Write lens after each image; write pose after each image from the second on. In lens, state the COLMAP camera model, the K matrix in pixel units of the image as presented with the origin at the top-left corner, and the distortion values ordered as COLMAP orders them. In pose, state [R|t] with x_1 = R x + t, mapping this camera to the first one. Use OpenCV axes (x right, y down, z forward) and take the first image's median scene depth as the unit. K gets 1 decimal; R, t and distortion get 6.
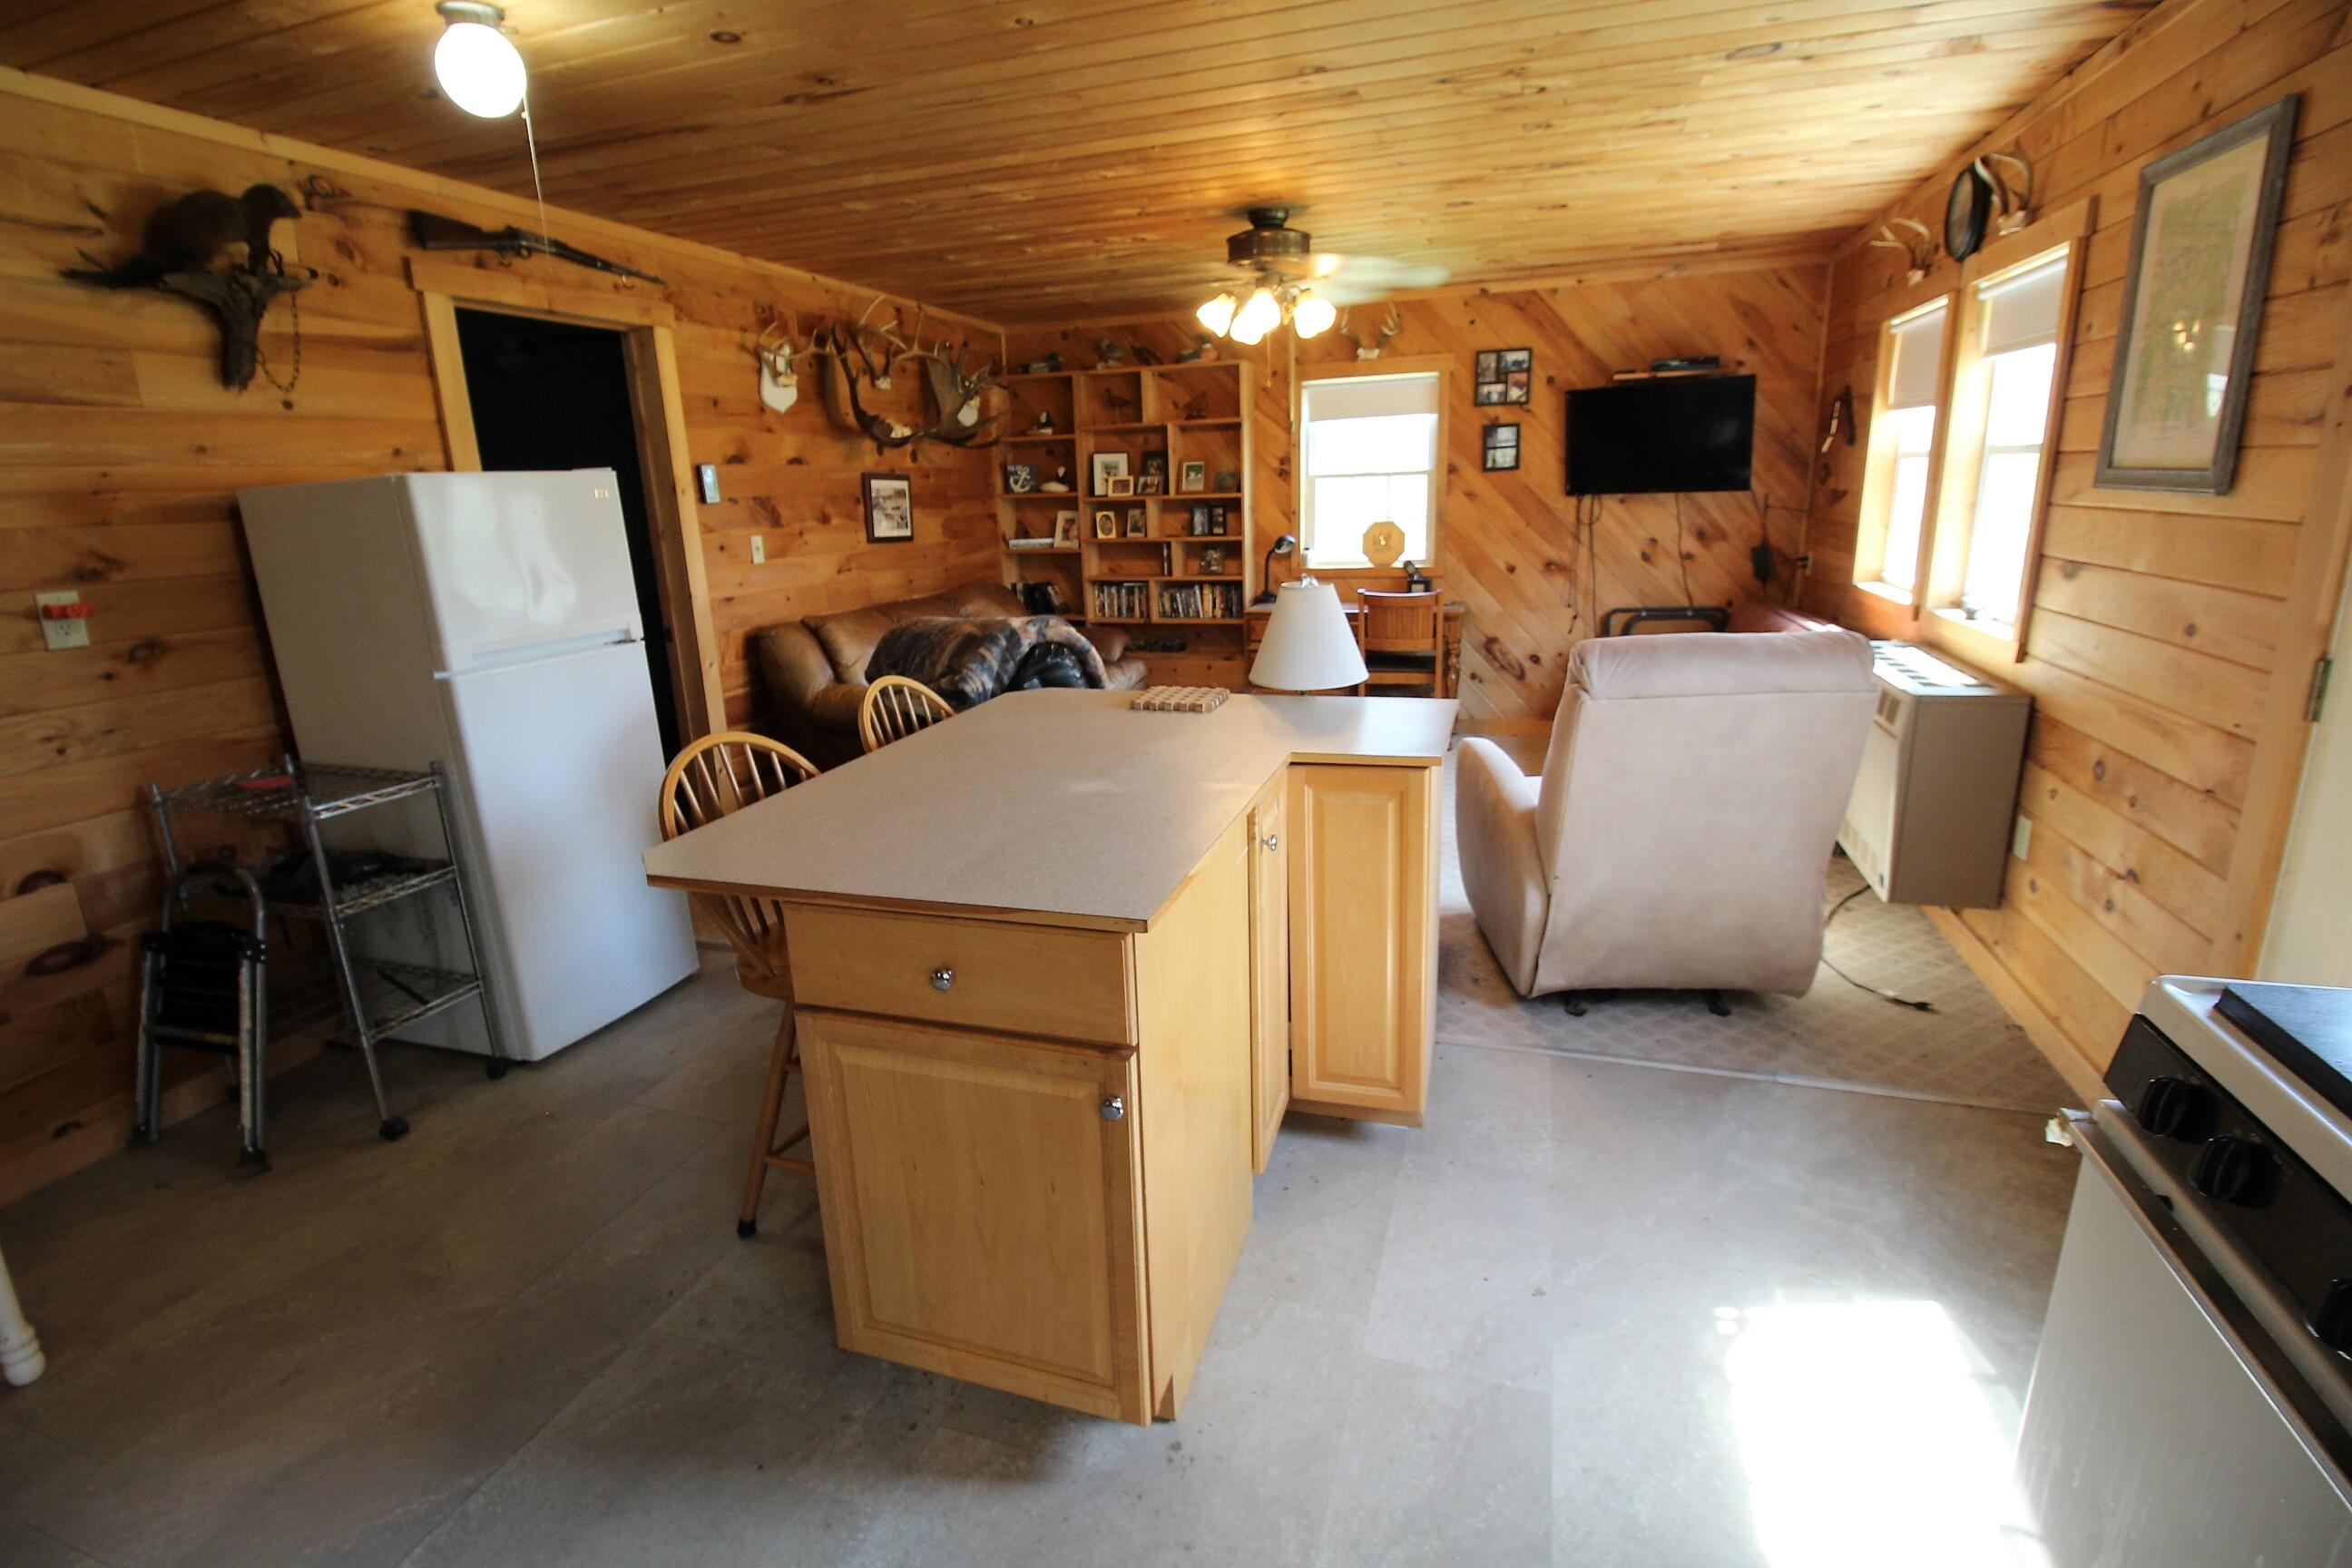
lens RADIAL K [[1089.9, 0, 1162.4], [0, 1089.9, 779.0], [0, 0, 1]] dist [0.000066, -0.013292]
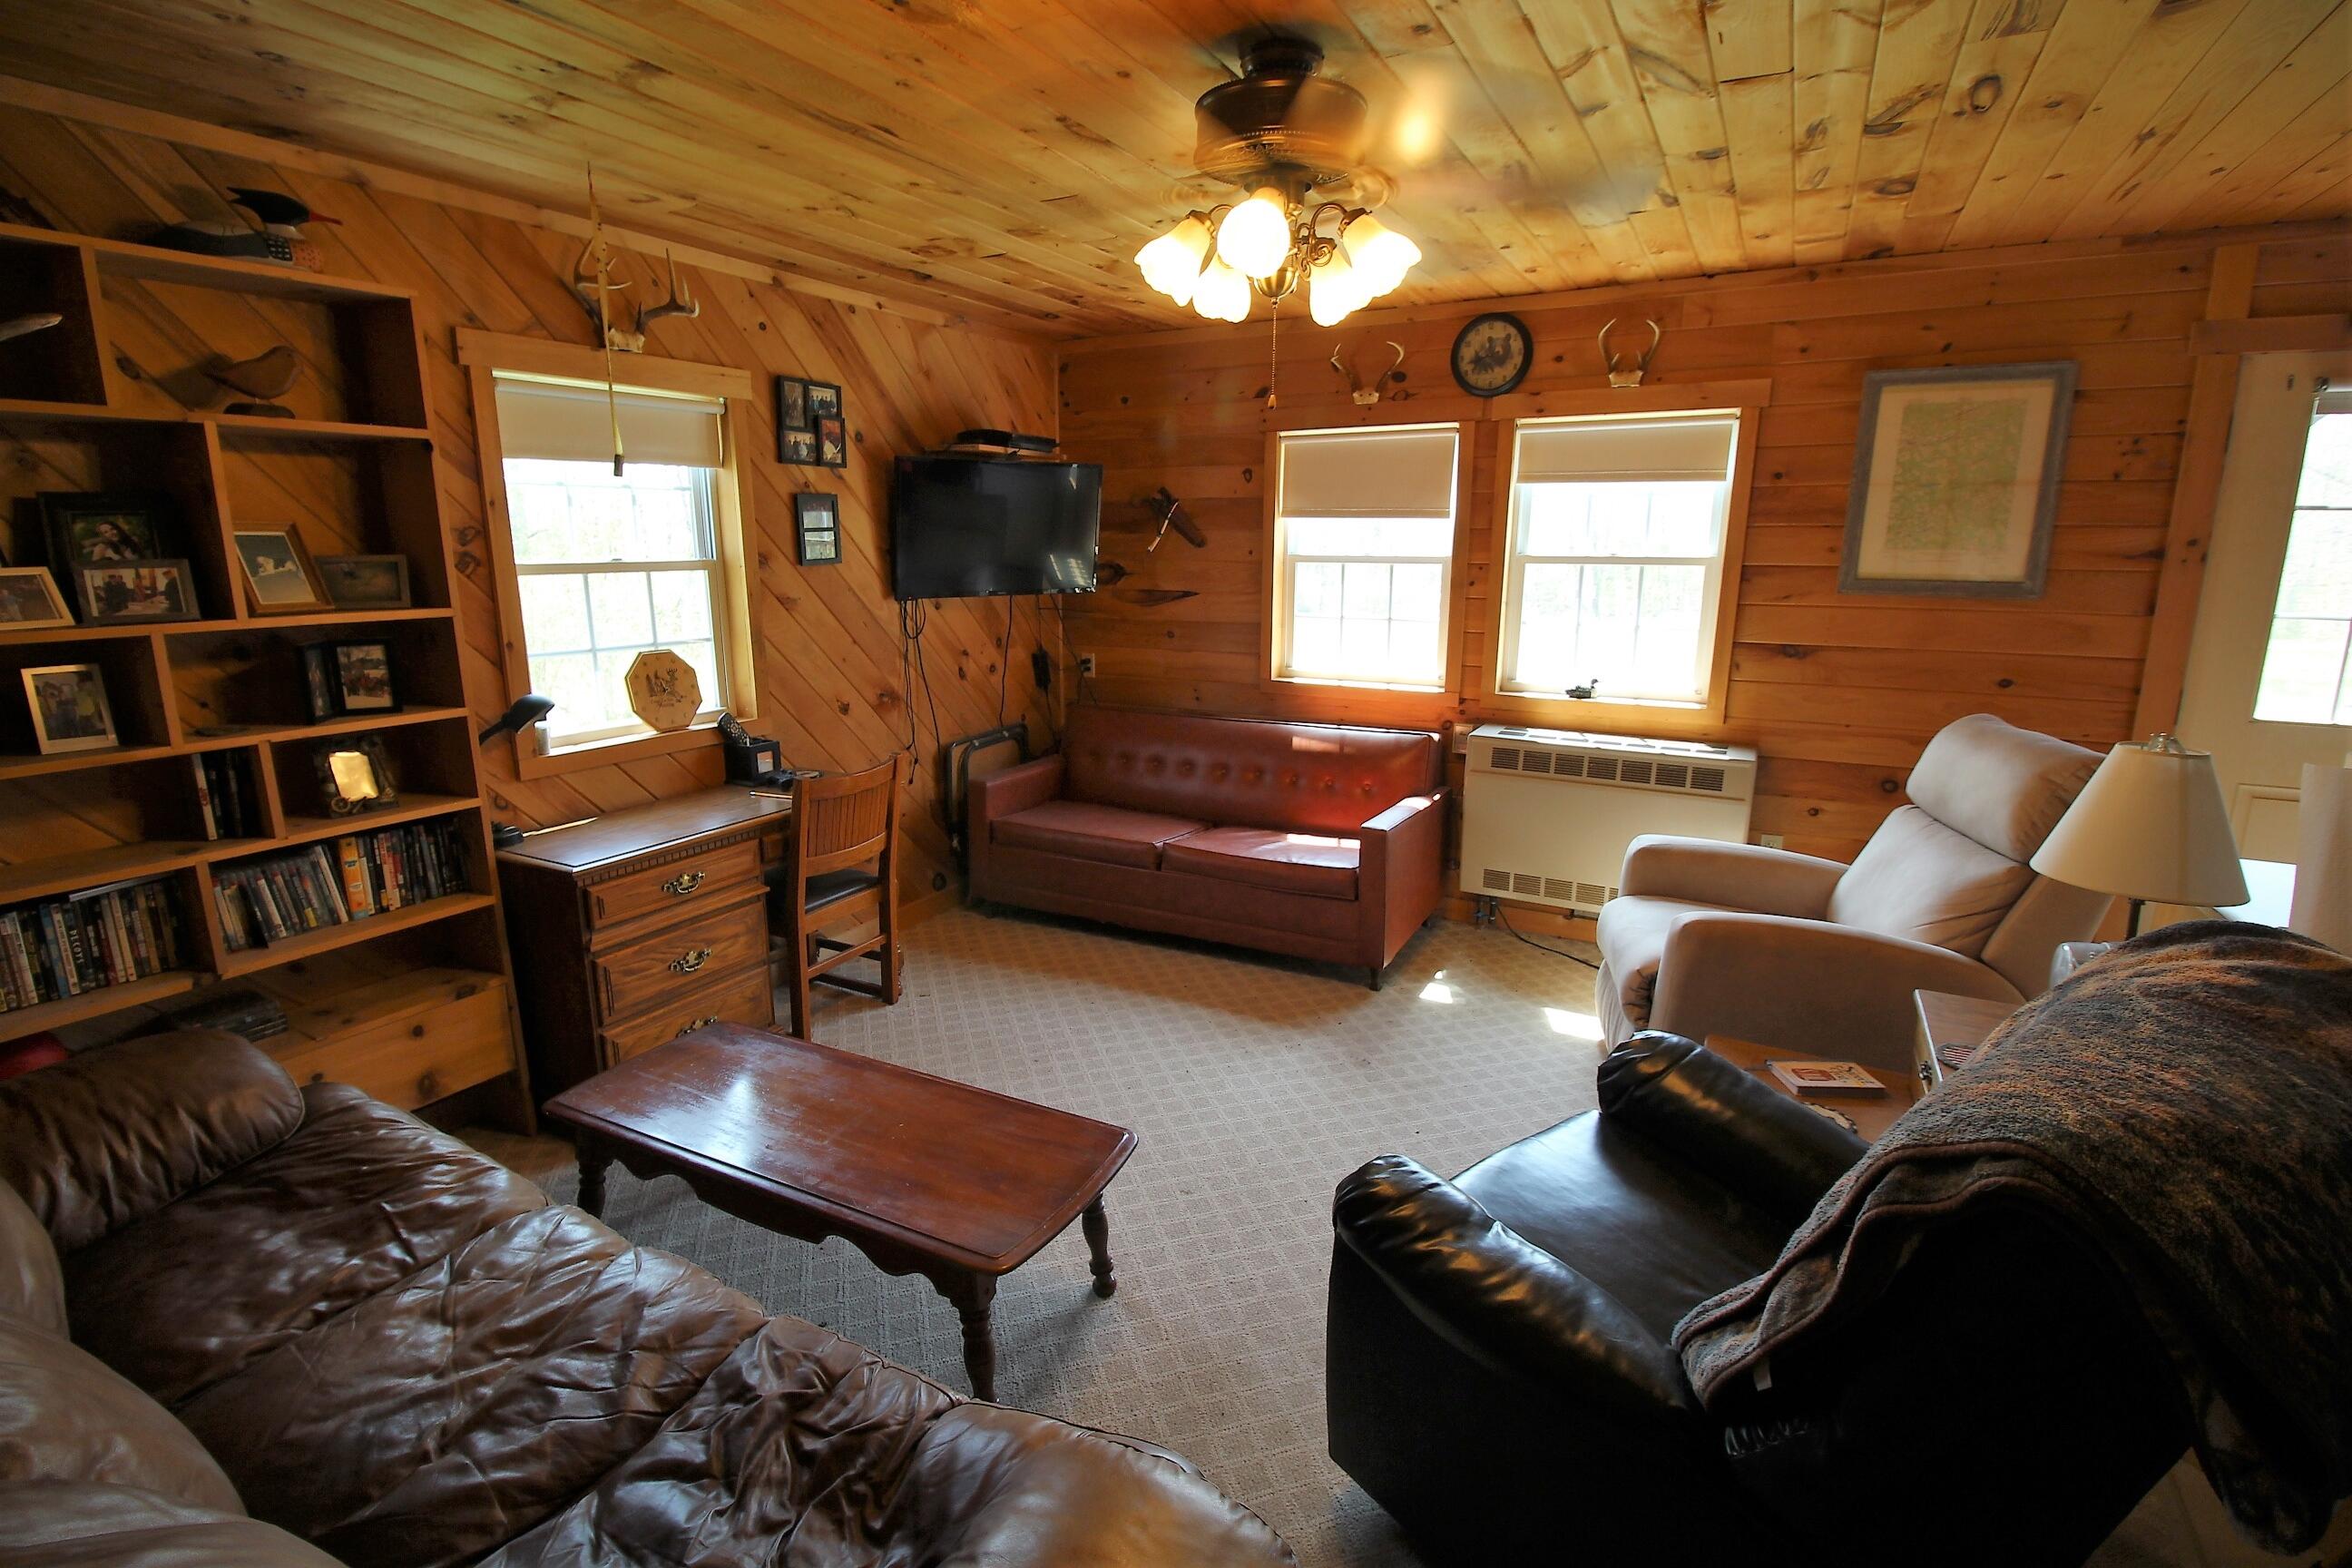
lens RADIAL K [[1089.9, 0, 1161.2], [0, 1089.9, 777.1], [0, 0, 1]] dist [0.000066, -0.013292]
pose [[0.182473, -0.175145, 0.967485, -0.327033], [0.250397, 0.959839, 0.126535, -0.204861], [-0.950792, 0.219167, 0.219000, 0.736663]]
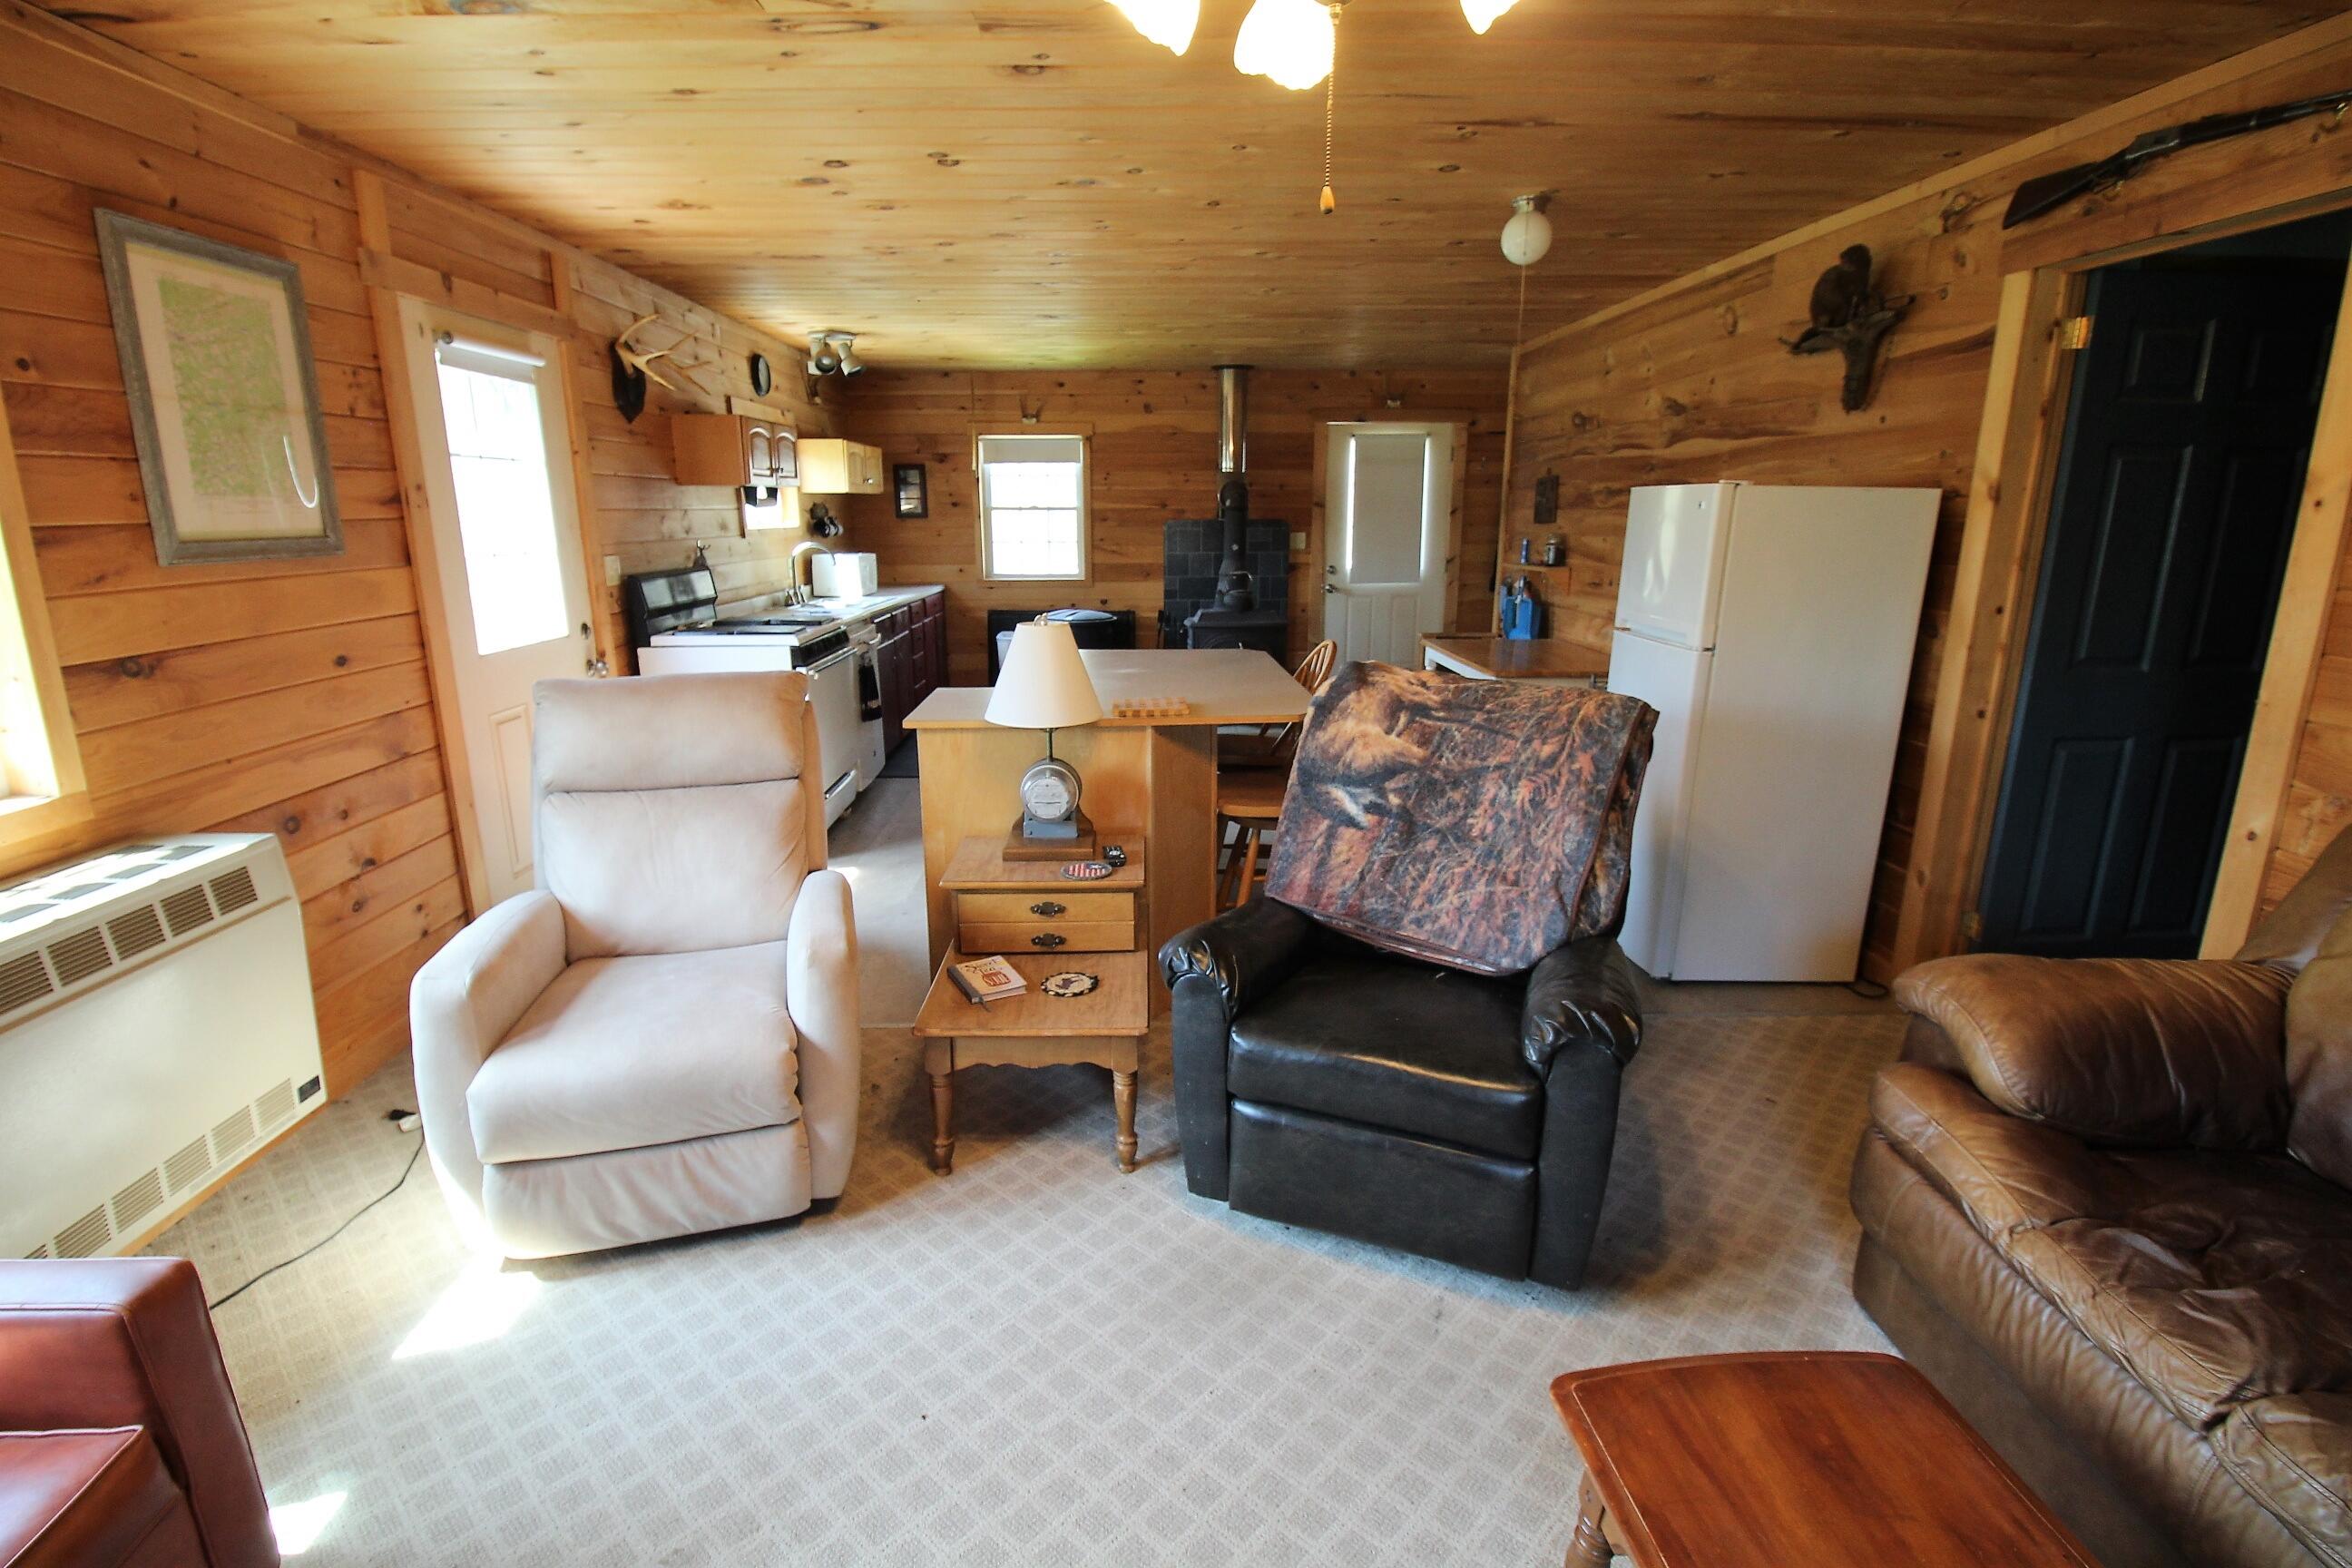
lens RADIAL K [[1089.9, 0, 1154.9], [0, 1089.9, 779.9], [0, 0, 1]] dist [0.000066, -0.013292]
pose [[-0.940022, 0.119030, -0.319674, 0.188883], [-0.053733, 0.873776, 0.483352, -0.275086], [0.336856, 0.471538, -0.814972, 0.973002]]
